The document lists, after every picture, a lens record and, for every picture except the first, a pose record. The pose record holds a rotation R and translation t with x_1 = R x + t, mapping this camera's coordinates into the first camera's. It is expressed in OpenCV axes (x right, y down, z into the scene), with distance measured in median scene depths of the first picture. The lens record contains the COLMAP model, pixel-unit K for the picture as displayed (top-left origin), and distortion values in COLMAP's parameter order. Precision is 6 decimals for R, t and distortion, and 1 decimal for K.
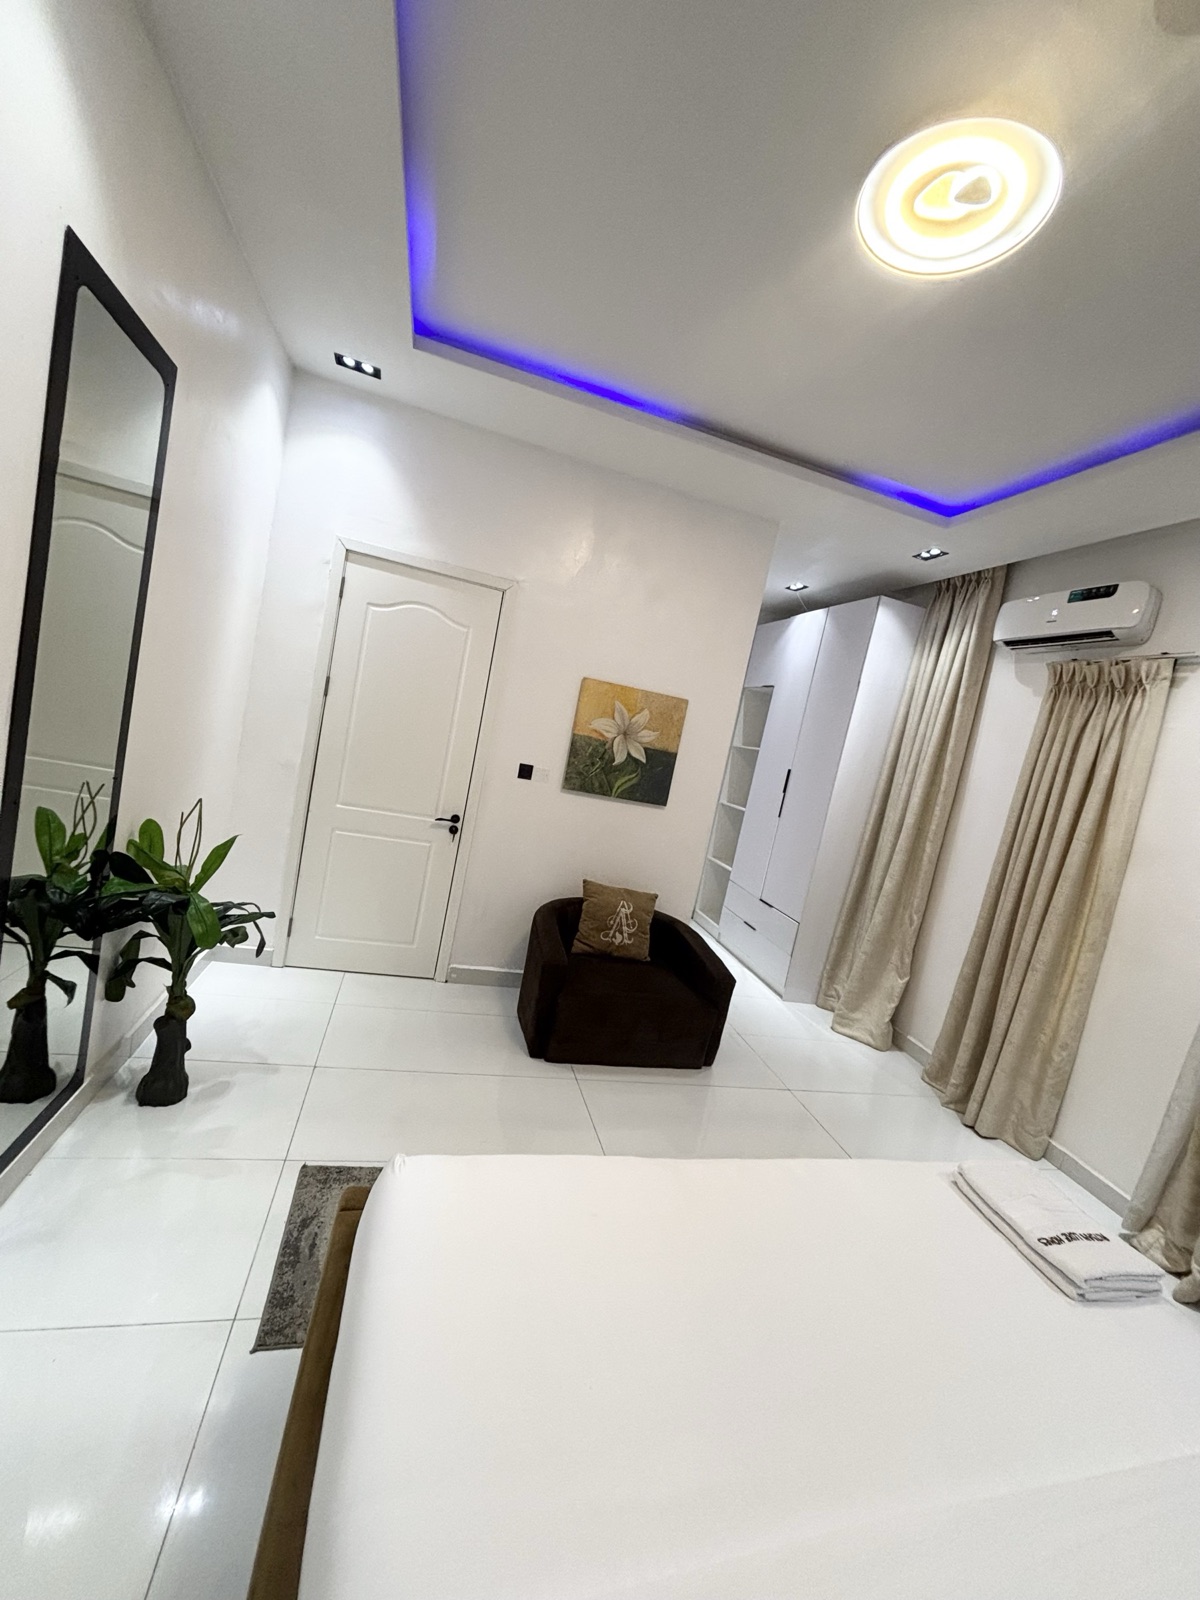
lens RADIAL K [[644.0, 0, 600.0], [0, 644.0, 800.0], [0, 0, 1]] dist [0.000089, -0.000055]
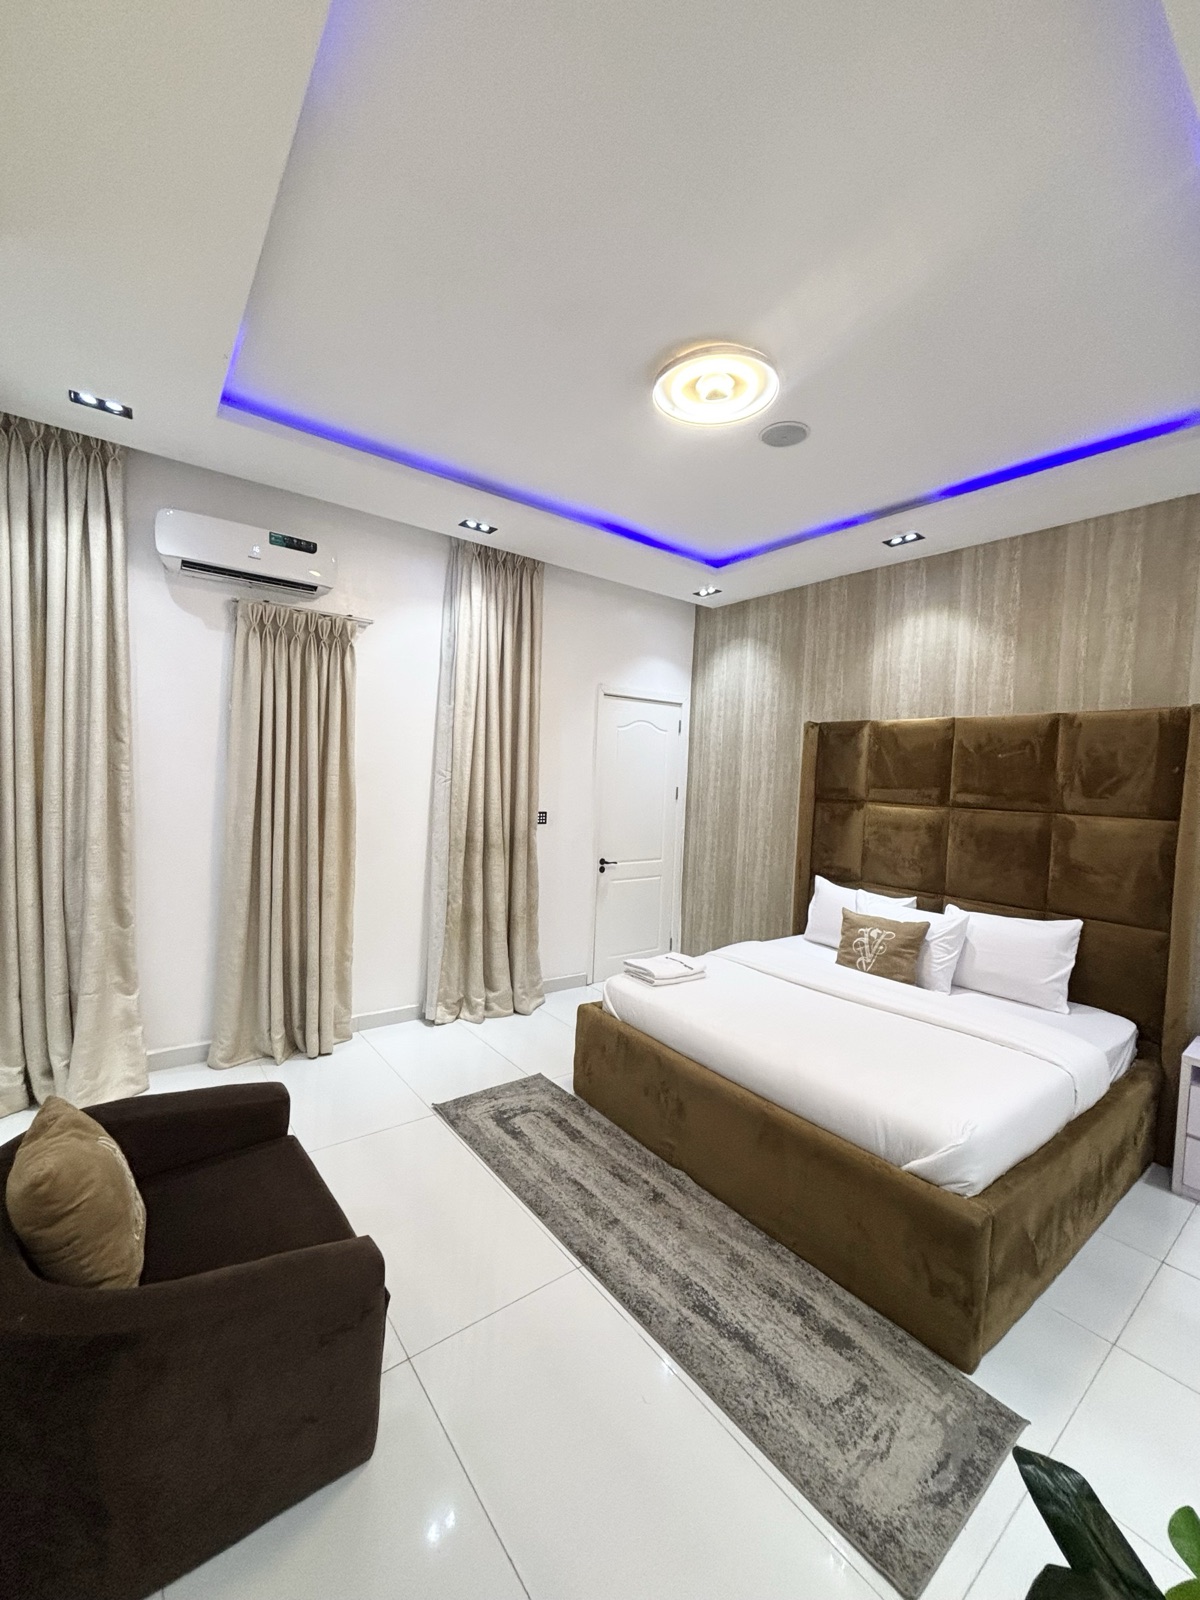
lens RADIAL K [[644.0, 0, 600.0], [0, 644.0, 800.0], [0, 0, 1]] dist [0.000089, -0.000055]
pose [[-0.376475, -0.252453, 0.891366, -0.465411], [-0.024025, 0.964492, 0.263017, -0.204491], [-0.926115, 0.077605, -0.369173, 0.953993]]
